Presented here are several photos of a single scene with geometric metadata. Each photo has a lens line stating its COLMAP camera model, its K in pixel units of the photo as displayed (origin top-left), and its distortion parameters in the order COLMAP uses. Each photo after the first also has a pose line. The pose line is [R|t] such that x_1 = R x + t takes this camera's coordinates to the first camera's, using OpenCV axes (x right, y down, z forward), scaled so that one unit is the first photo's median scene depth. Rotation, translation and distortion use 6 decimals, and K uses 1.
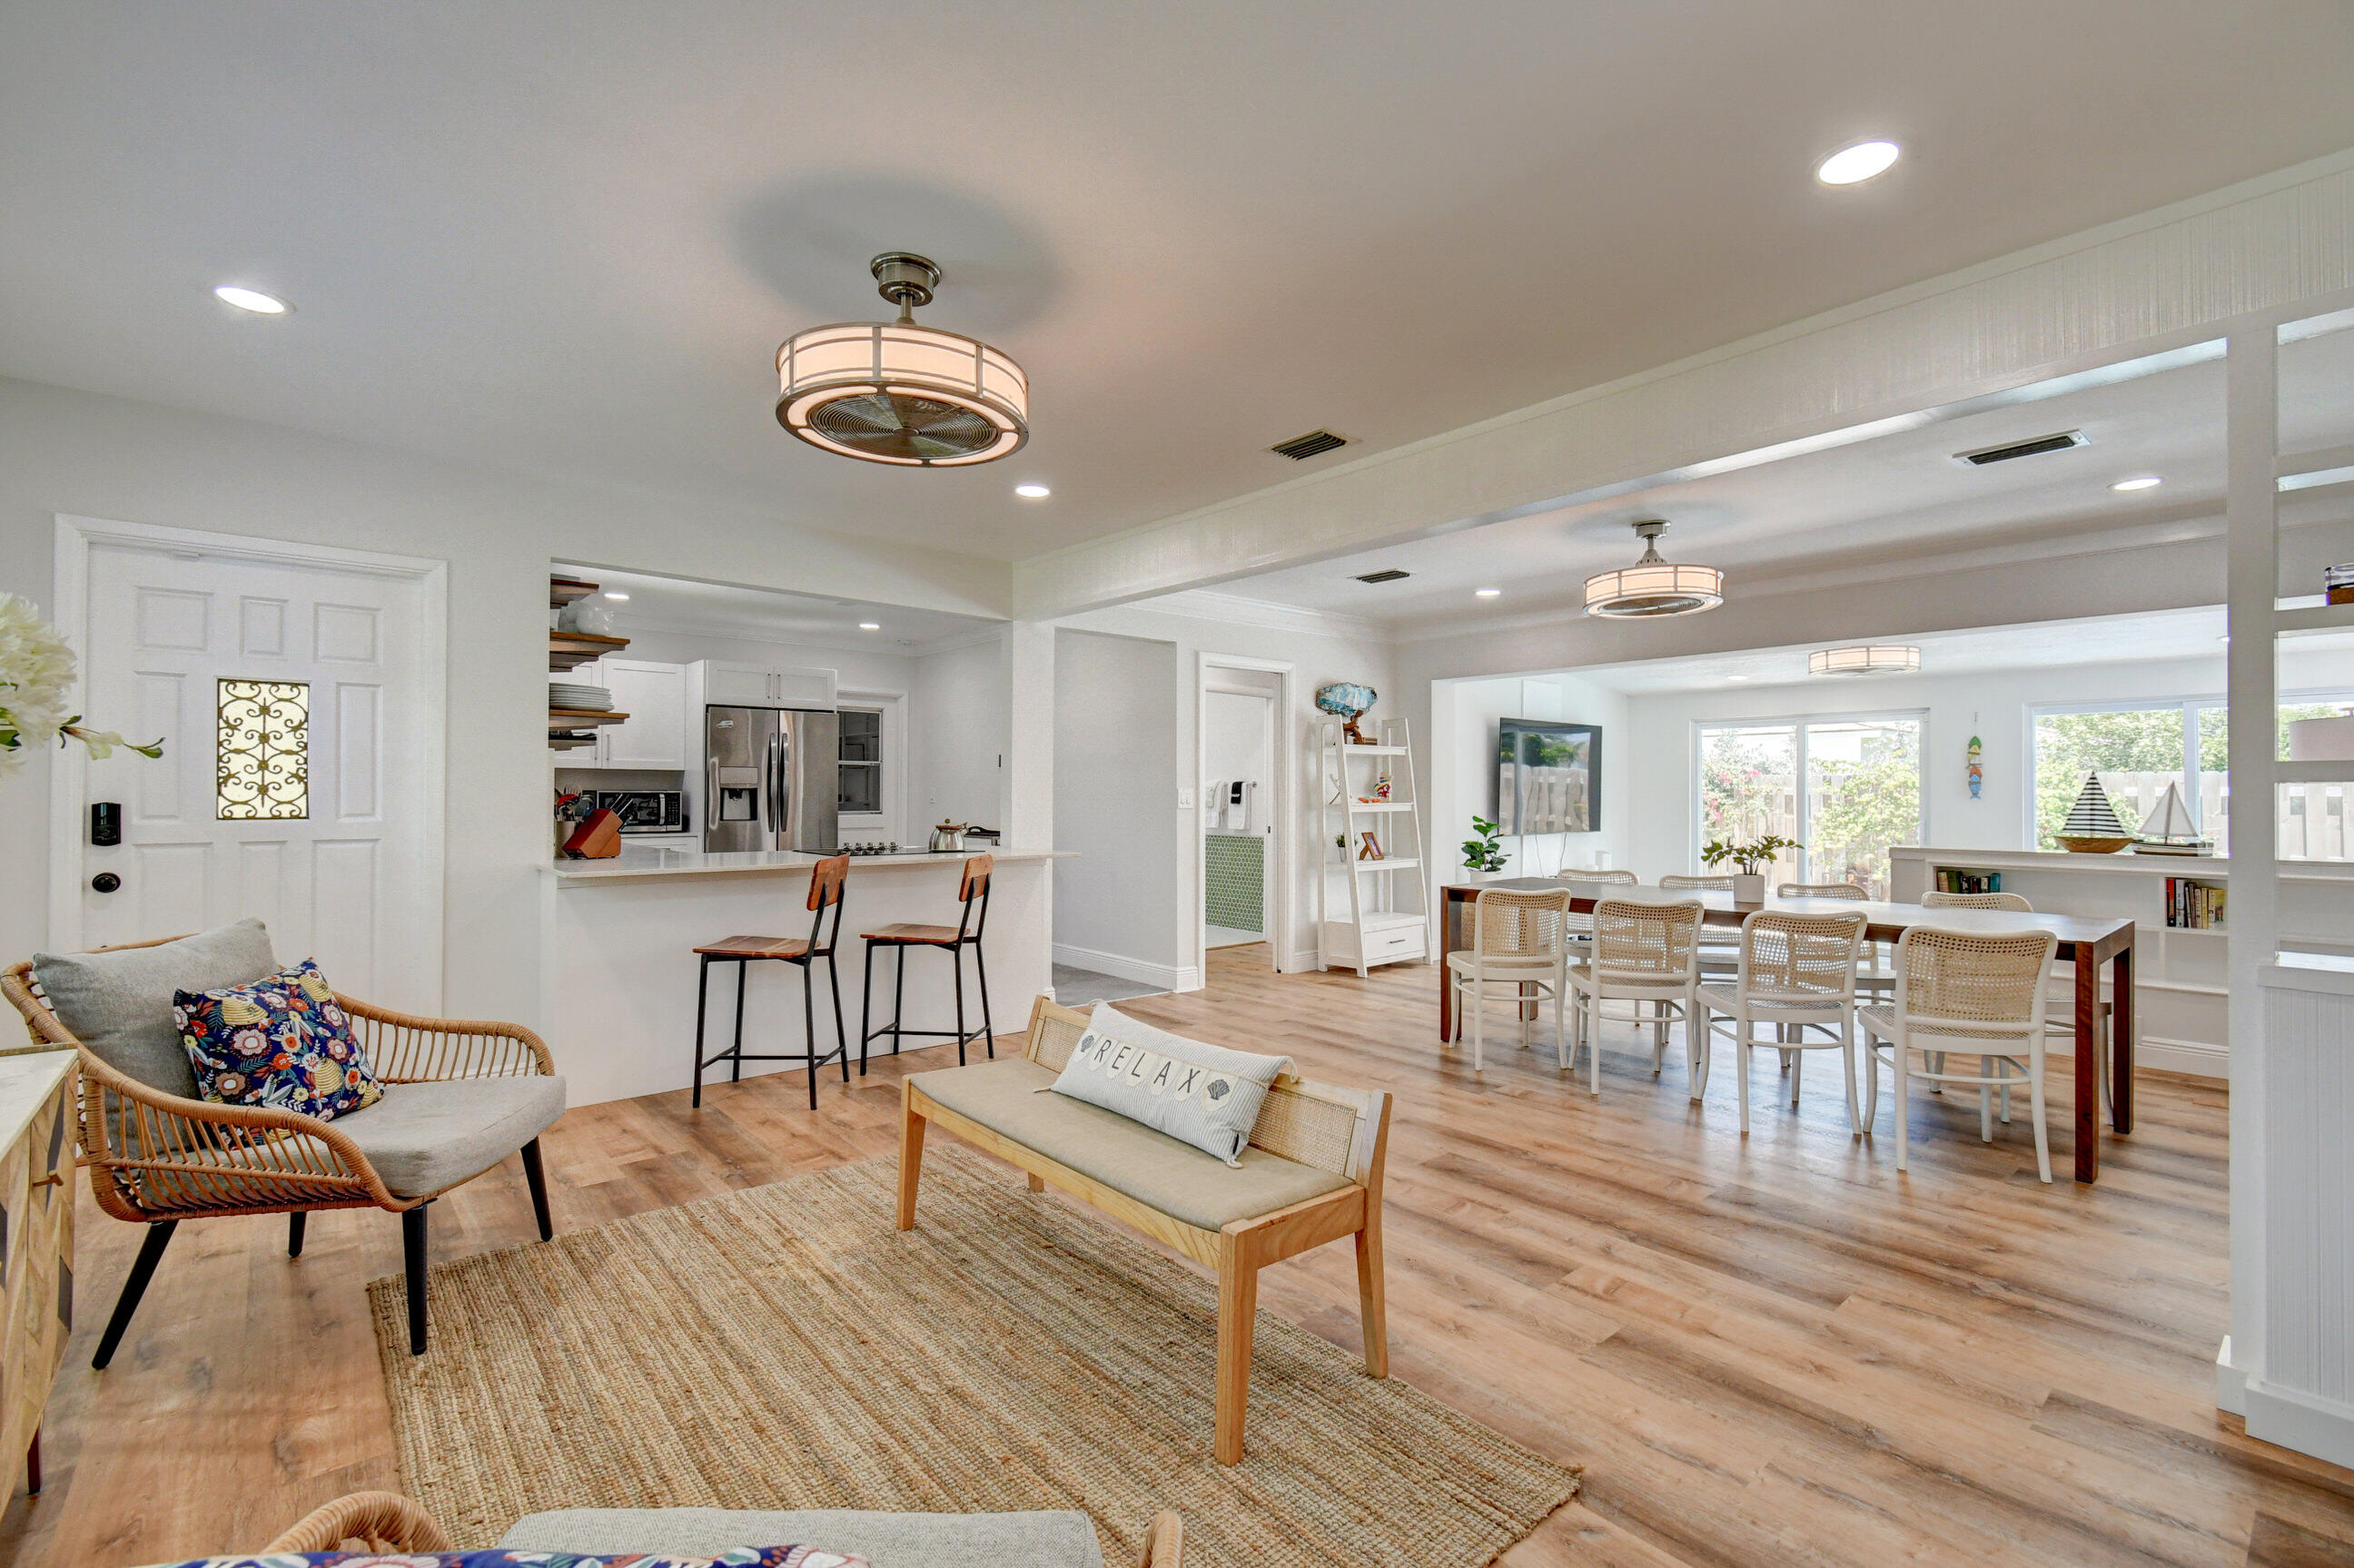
lens RADIAL K [[1034.7, 0, 1174.2], [0, 1034.7, 785.5], [0, 0, 1]] dist [-0.014211, -0.000815]
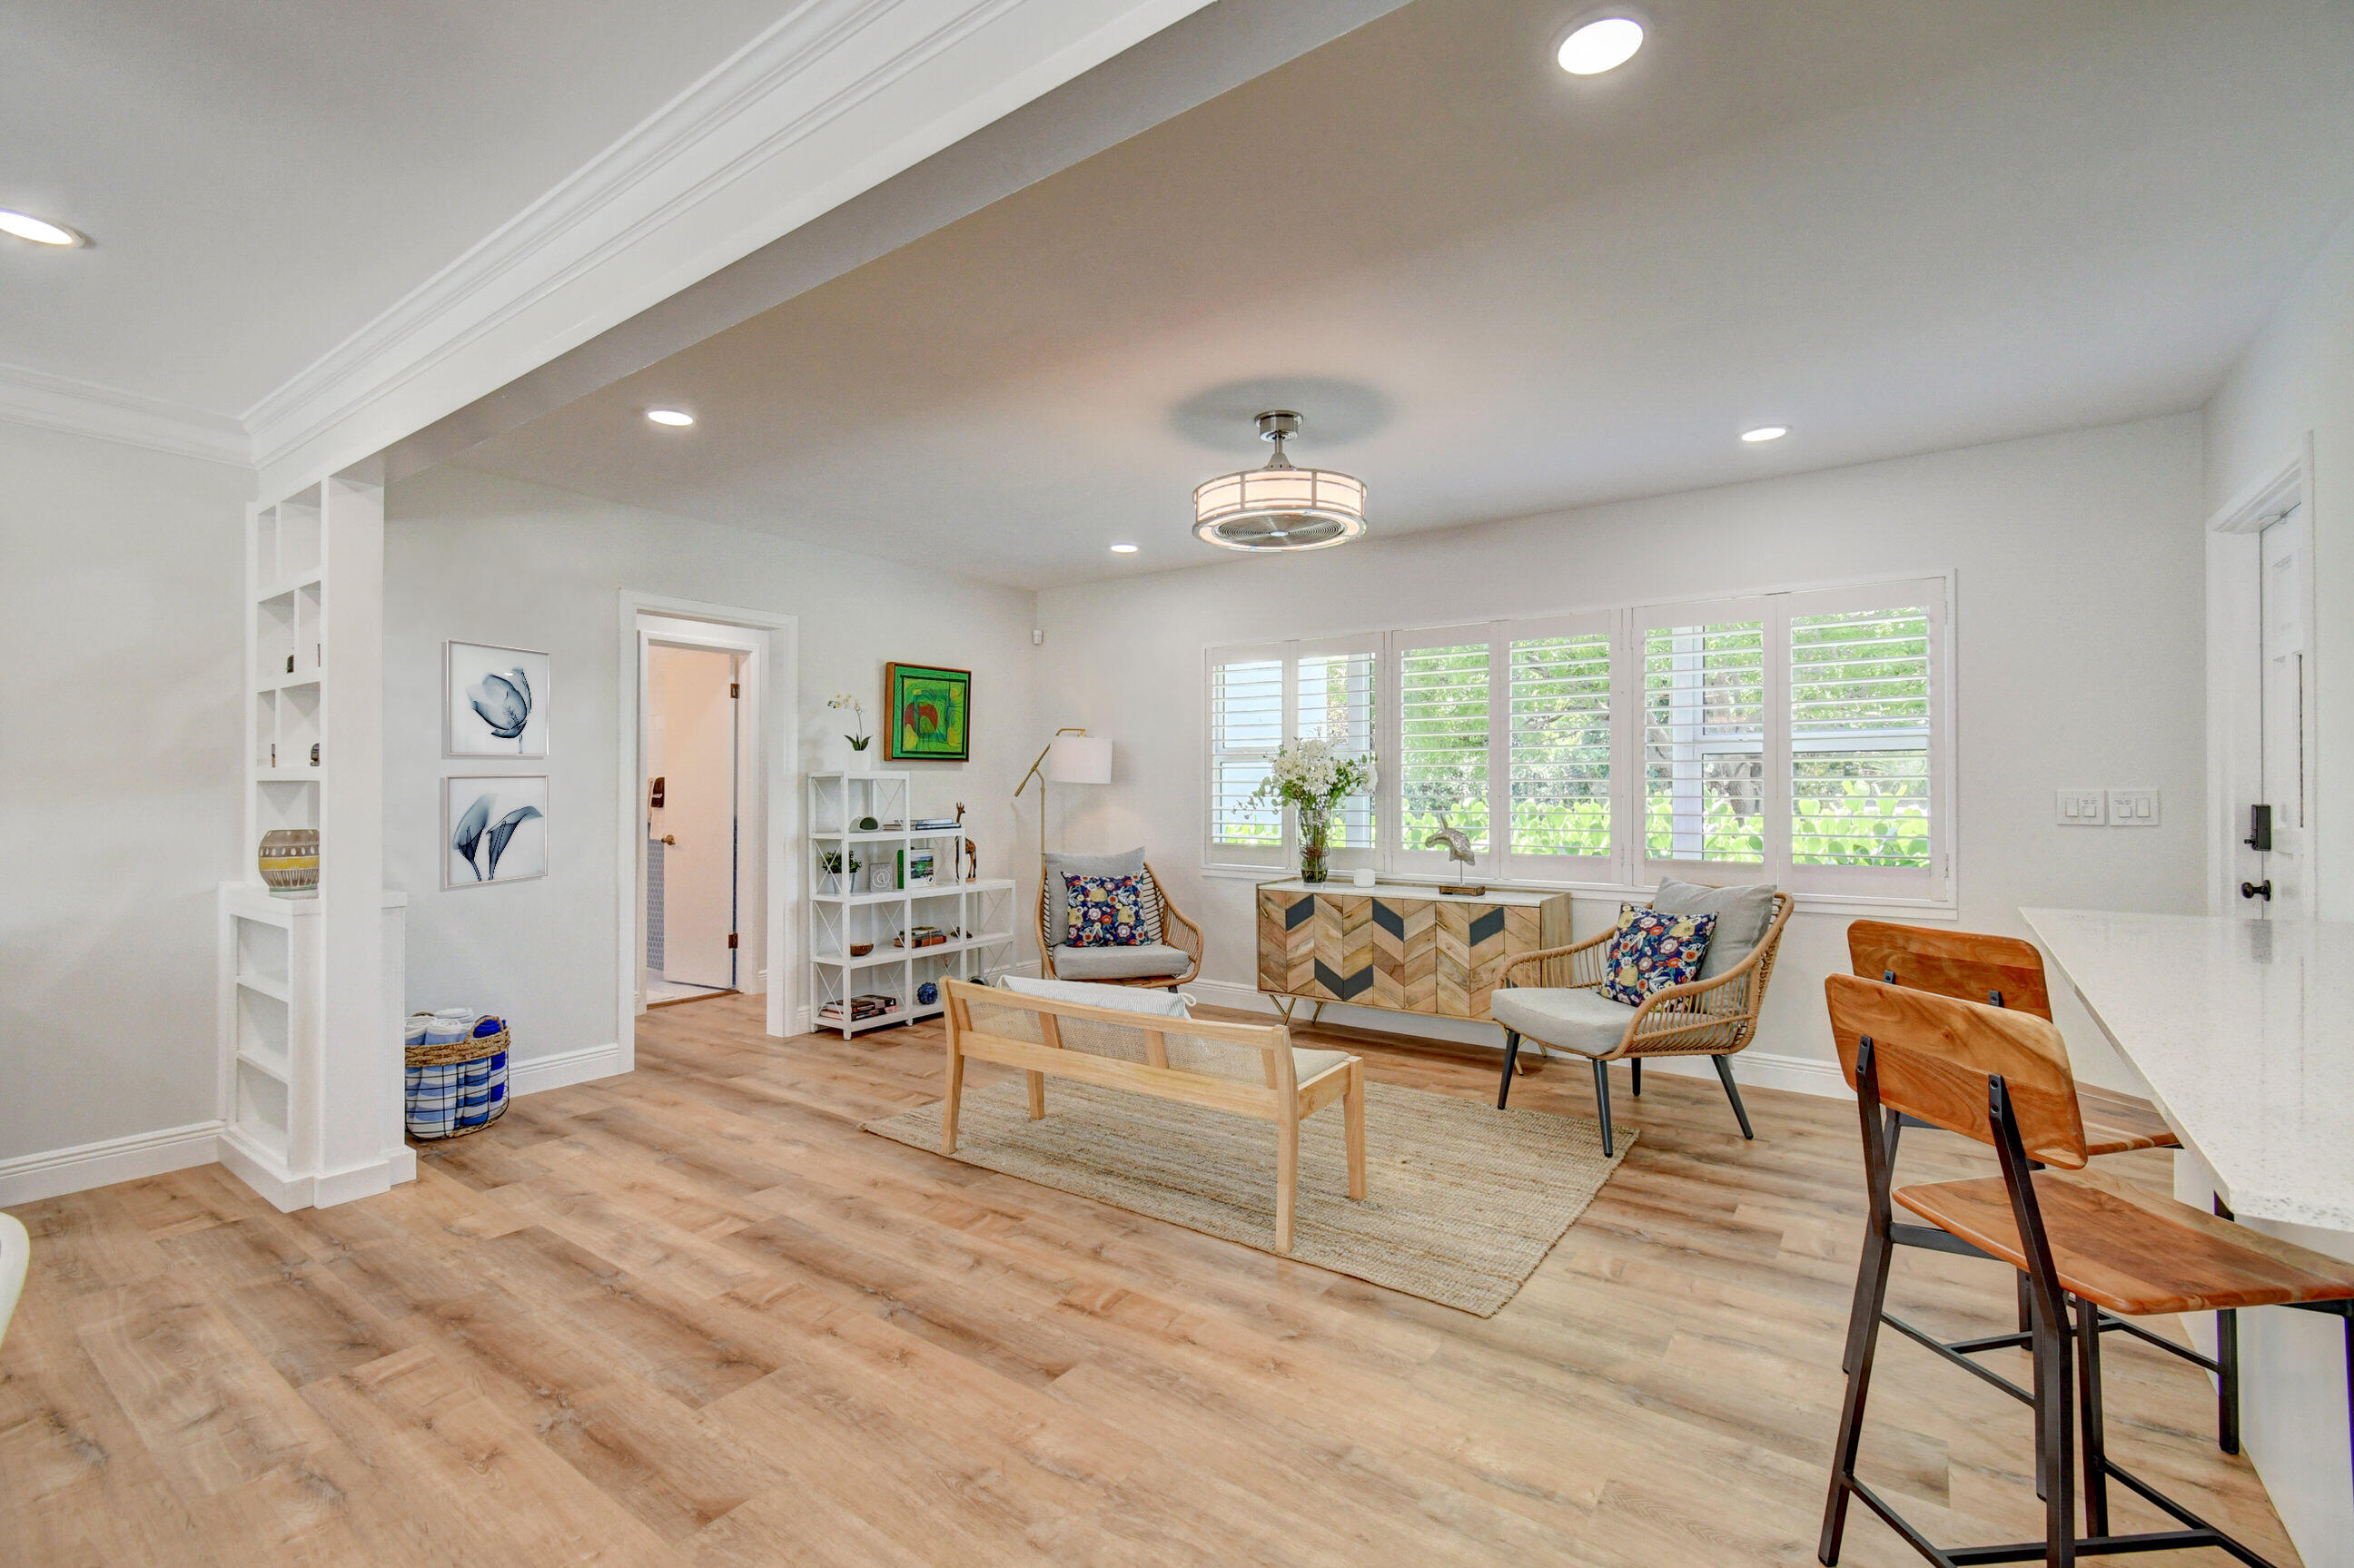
lens RADIAL K [[1034.7, 0, 1164.9], [0, 1034.7, 775.5], [0, 0, 1]] dist [-0.014211, -0.000815]
pose [[-0.975140, -0.007630, -0.221457, 0.189736], [-0.003069, 0.999776, -0.020932, 0.015202], [0.221567, -0.019732, -0.974945, 2.190664]]
